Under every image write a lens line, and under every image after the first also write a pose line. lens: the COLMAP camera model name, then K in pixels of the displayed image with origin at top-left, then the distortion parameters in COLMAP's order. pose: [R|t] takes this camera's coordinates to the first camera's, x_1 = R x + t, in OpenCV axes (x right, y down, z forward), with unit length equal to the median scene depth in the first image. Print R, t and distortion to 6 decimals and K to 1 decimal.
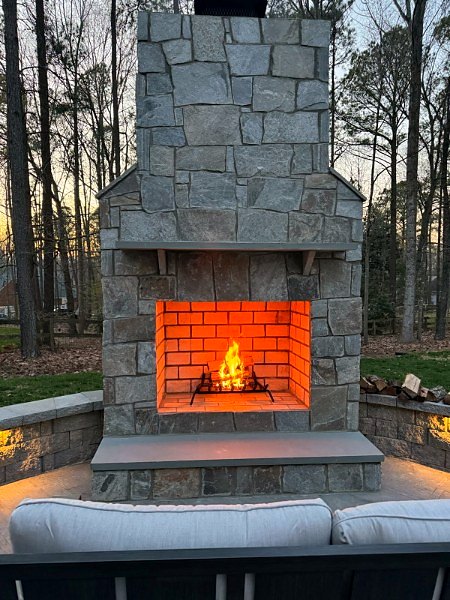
lens RADIAL K [[397.7, 0, 225.0], [0, 397.7, 300.0], [0, 0, 1]] dist [0.049117, -0.000700]
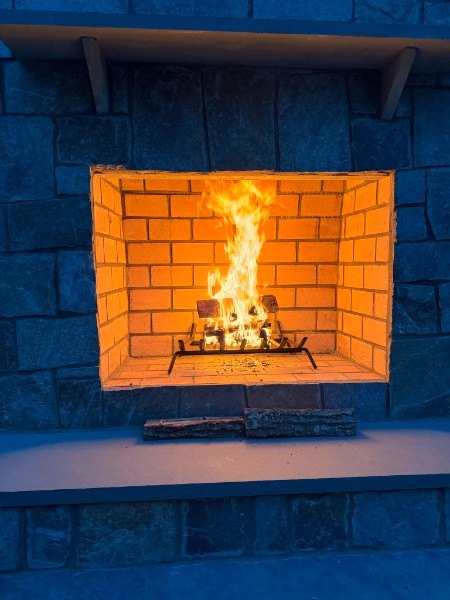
lens RADIAL K [[397.6, 0, 225.0], [0, 397.6, 300.0], [0, 0, 1]] dist [-0.008199, -0.000603]
pose [[0.999885, -0.007893, -0.012951, 0.001183], [0.008452, 0.999009, 0.043692, 0.147185], [0.012593, -0.043796, 0.998961, 0.490180]]
